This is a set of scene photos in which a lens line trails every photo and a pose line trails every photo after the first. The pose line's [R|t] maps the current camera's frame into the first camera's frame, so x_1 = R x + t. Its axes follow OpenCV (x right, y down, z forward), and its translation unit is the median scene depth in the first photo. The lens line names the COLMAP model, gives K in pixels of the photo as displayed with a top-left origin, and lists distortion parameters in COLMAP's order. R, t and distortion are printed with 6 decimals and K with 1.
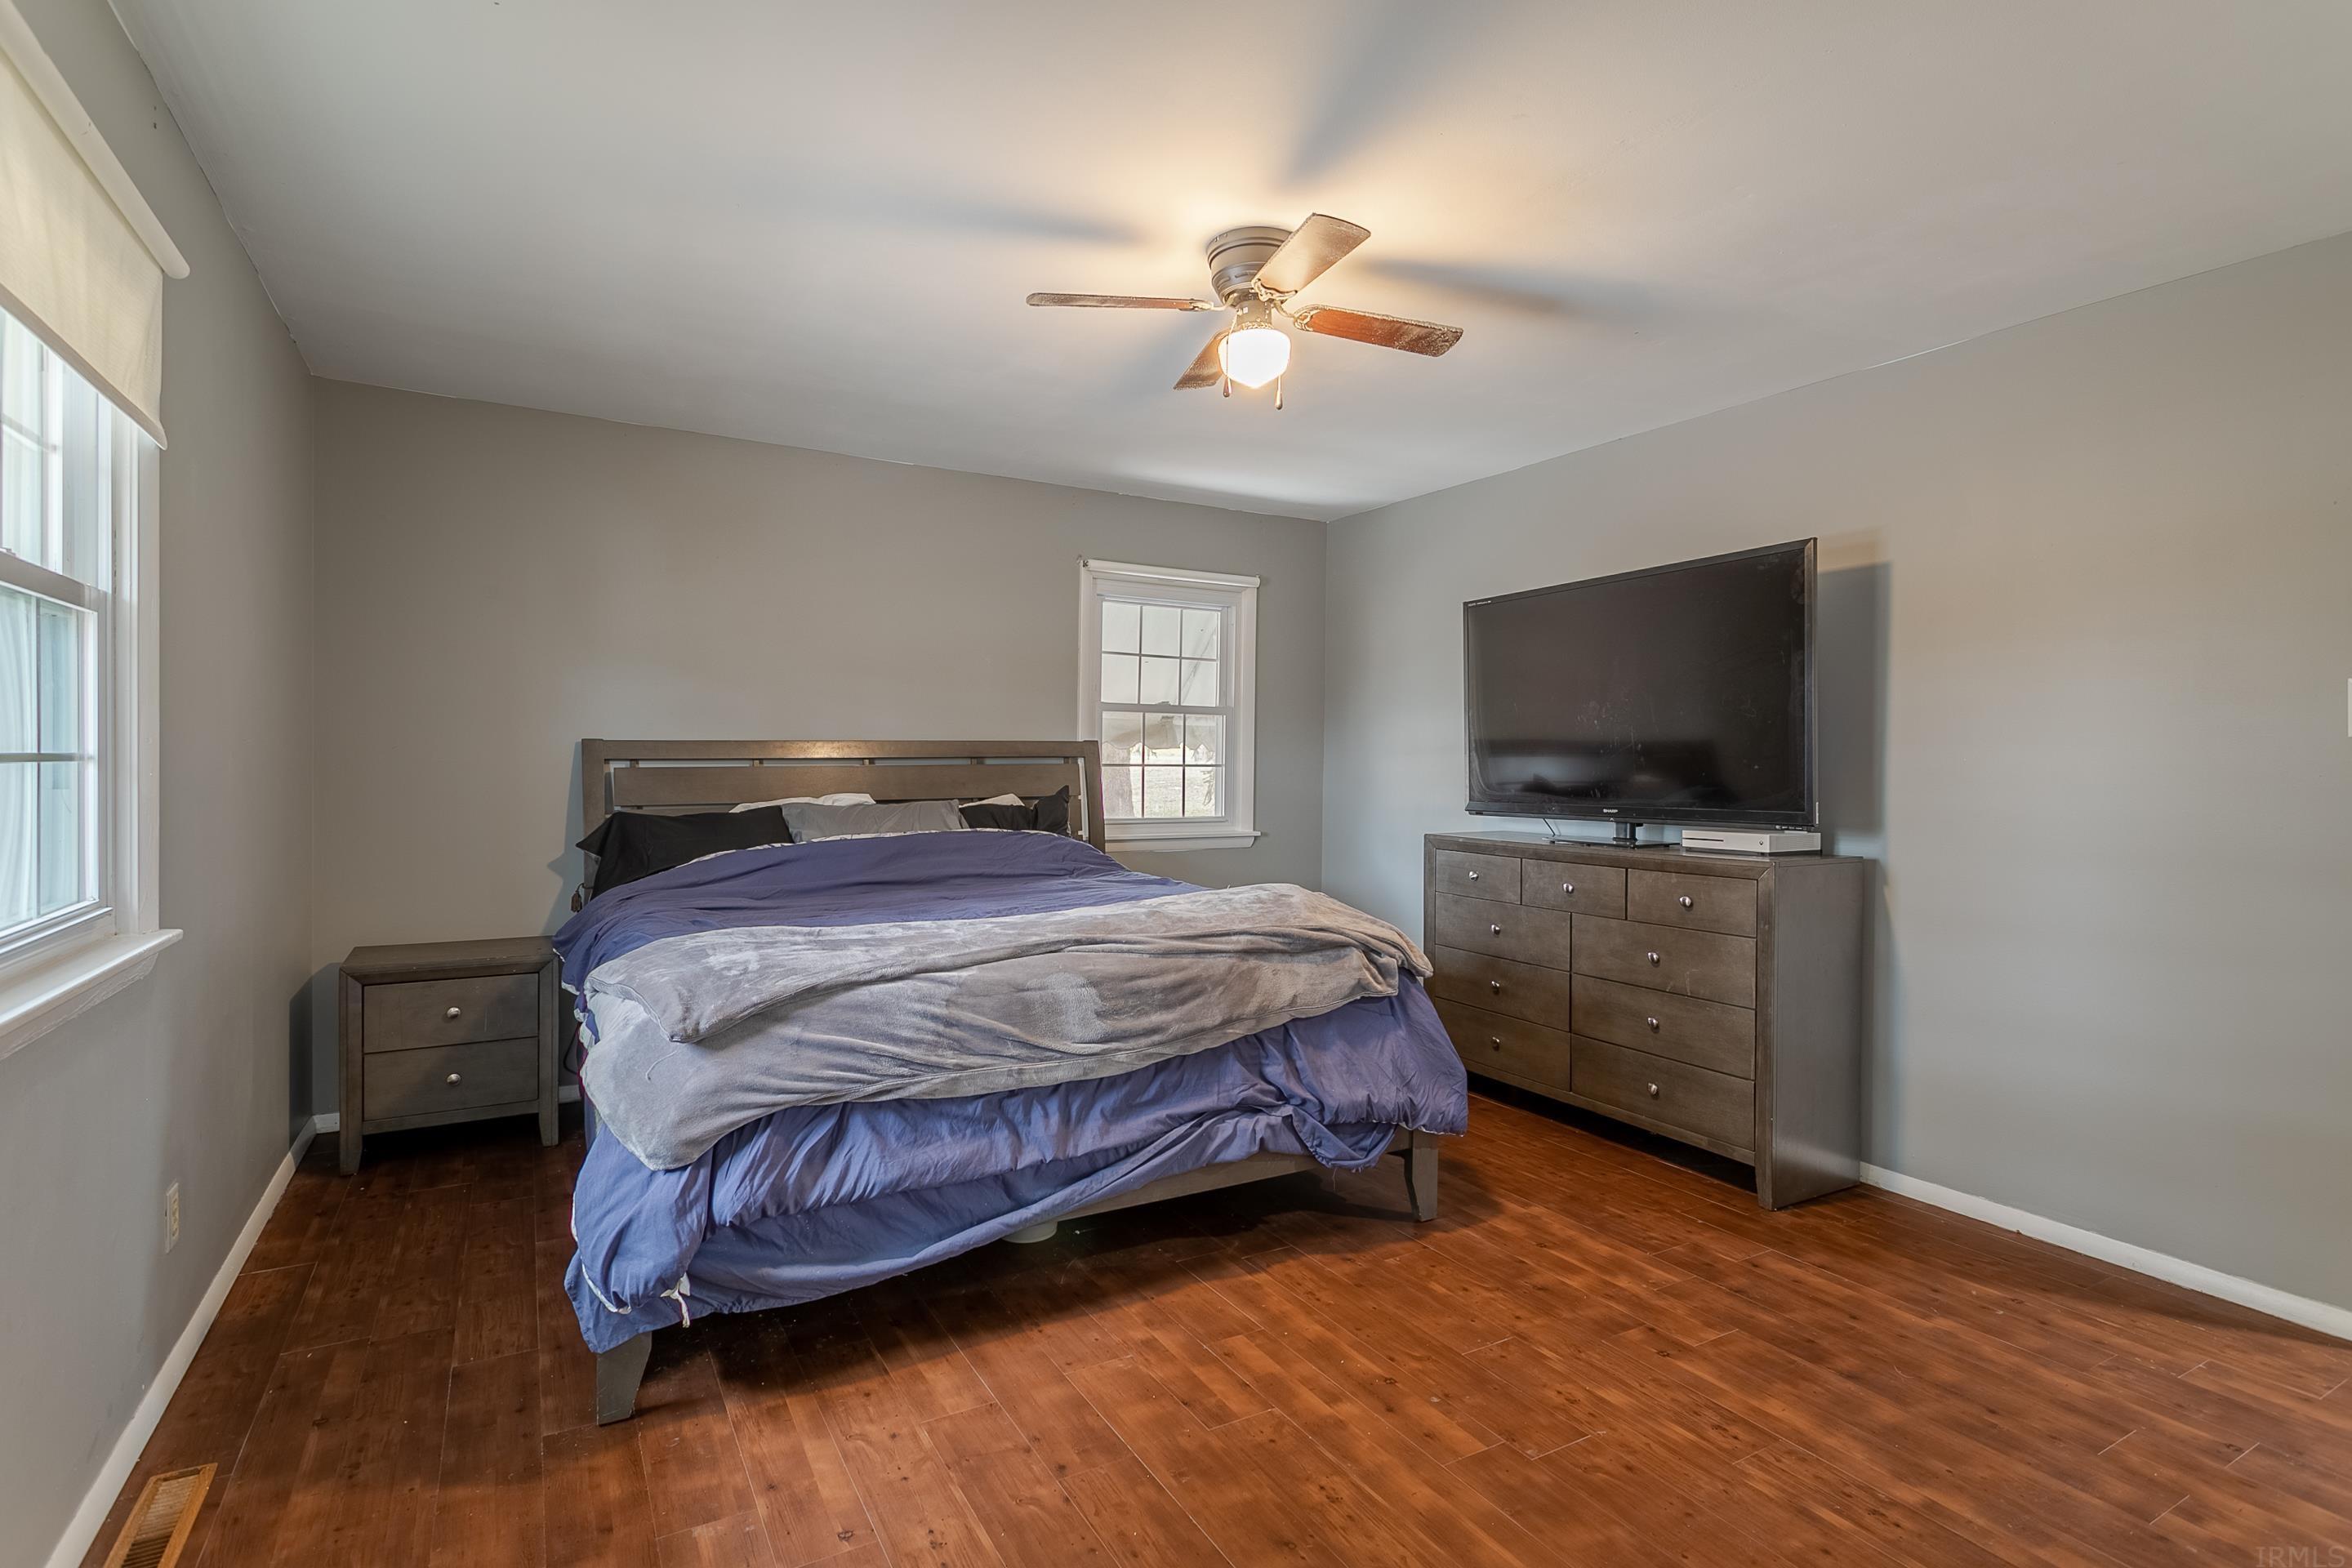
lens RADIAL K [[1121.0, 0, 1178.7], [0, 1121.0, 782.7], [0, 0, 1]] dist [0.001537, 0.001678]
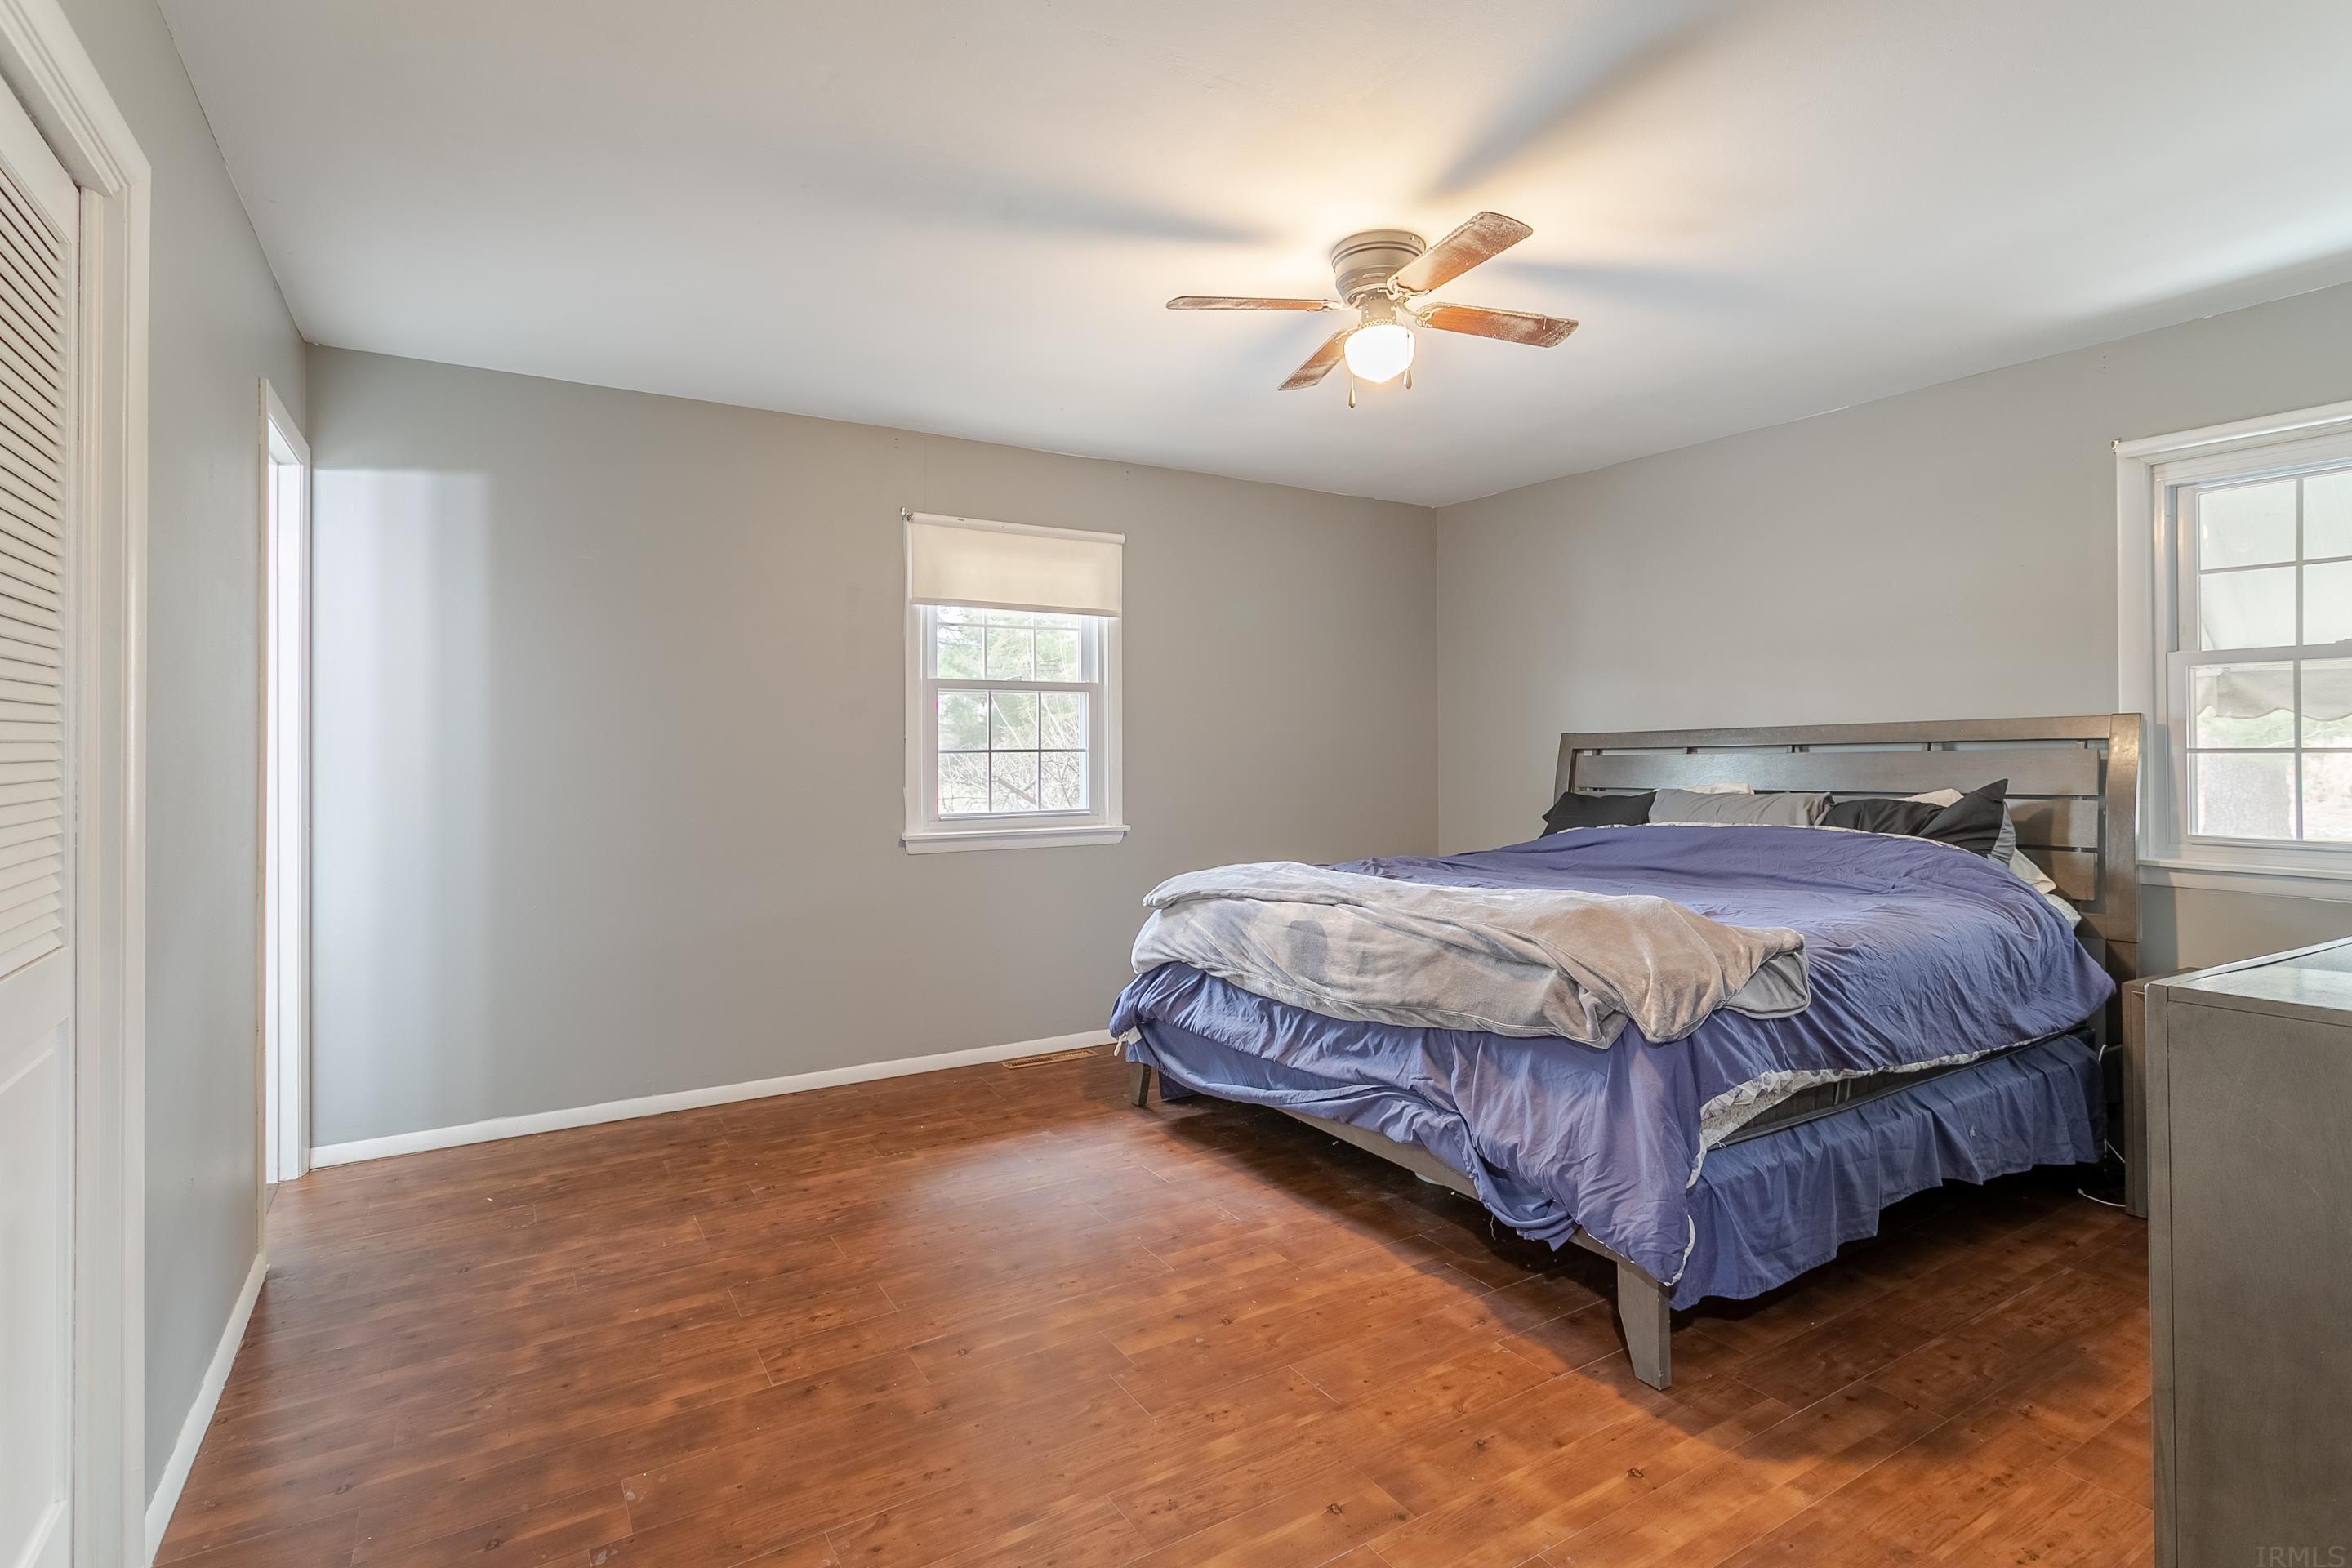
lens RADIAL K [[1121.0, 0, 1124.0], [0, 1121.0, 743.7], [0, 0, 1]] dist [0.001537, 0.001678]
pose [[0.009340, -0.015724, -0.999833, 1.069444], [-0.015400, 0.999756, -0.015866, -0.000066], [0.999838, 0.015545, 0.009096, 0.745066]]
